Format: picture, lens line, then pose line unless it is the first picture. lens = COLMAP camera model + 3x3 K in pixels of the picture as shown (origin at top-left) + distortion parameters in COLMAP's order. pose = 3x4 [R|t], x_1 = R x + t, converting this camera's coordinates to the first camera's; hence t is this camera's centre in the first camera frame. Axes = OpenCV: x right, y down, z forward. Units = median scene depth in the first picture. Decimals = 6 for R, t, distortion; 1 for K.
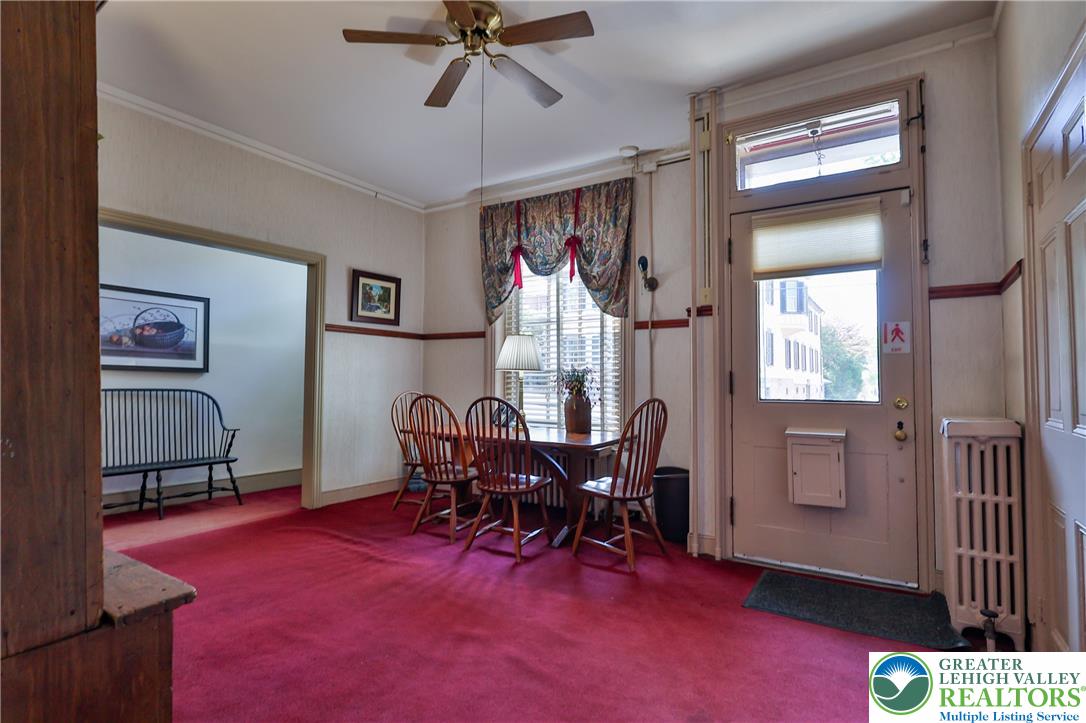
lens RADIAL K [[530.3, 0, 543.0], [0, 530.3, 361.5], [0, 0, 1]] dist [0.002264, 0.000777]
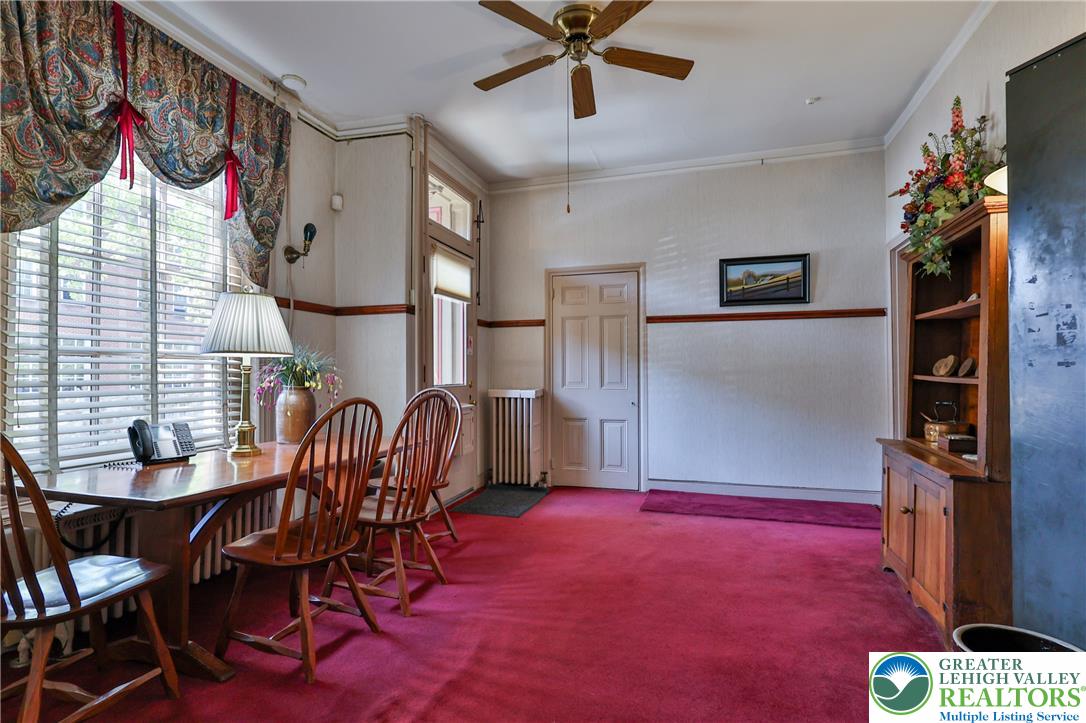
lens RADIAL K [[542.0, 0, 543.0], [0, 542.0, 361.5], [0, 0, 1]] dist [0.001770, -0.000302]
pose [[-0.269683, 0.015769, 0.962820, -0.724262], [-0.031988, 0.999167, -0.025324, 0.030119], [-0.962418, -0.037628, -0.268954, 0.853793]]
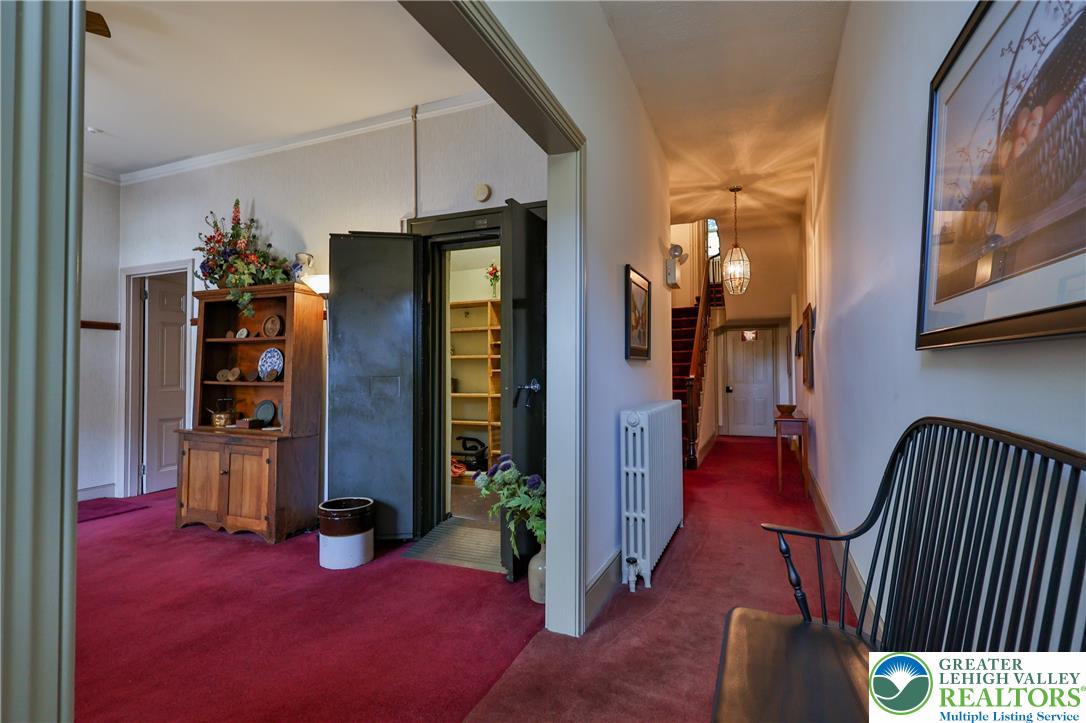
lens RADIAL K [[530.3, 0, 543.0], [0, 530.3, 361.5], [0, 0, 1]] dist [0.002264, 0.000777]
pose [[-0.980627, -0.002251, -0.195870, -0.593727], [0.008878, 0.998396, -0.055921, 0.038668], [0.195682, -0.056576, -0.979034, 1.274114]]
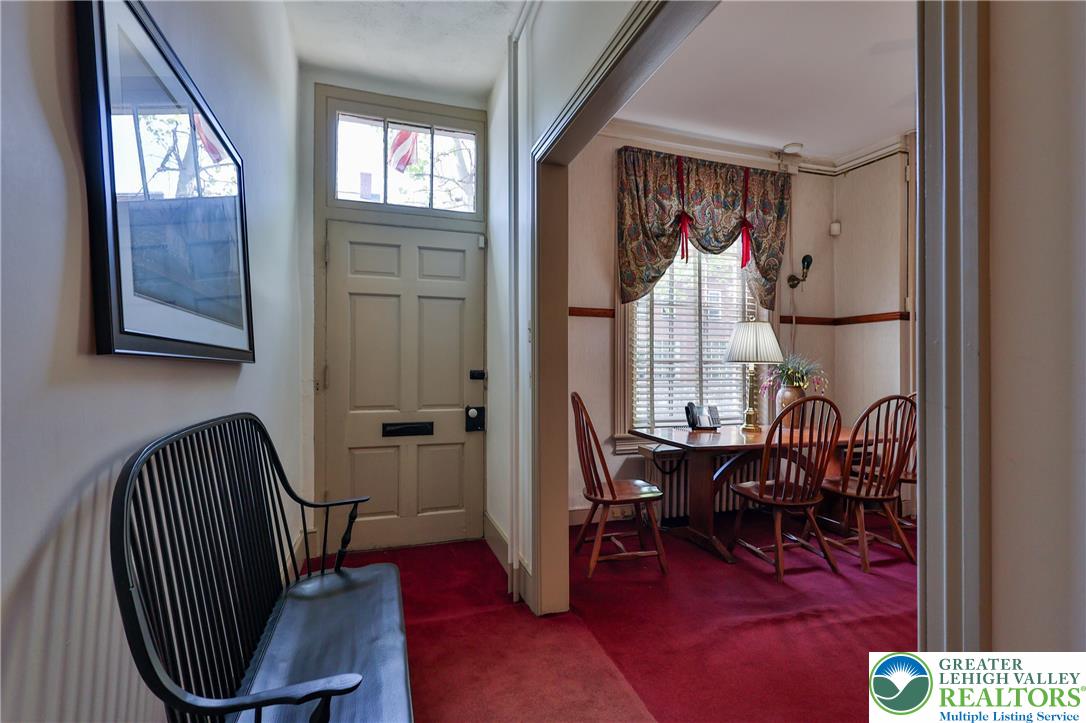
lens RADIAL K [[530.3, 0, 543.0], [0, 530.3, 361.5], [0, 0, 1]] dist [0.002264, 0.000777]
pose [[0.625858, 0.004635, 0.779923, -0.946711], [-0.029298, 0.999416, 0.017571, 0.010107], [-0.779387, -0.033848, 0.625628, 0.730457]]
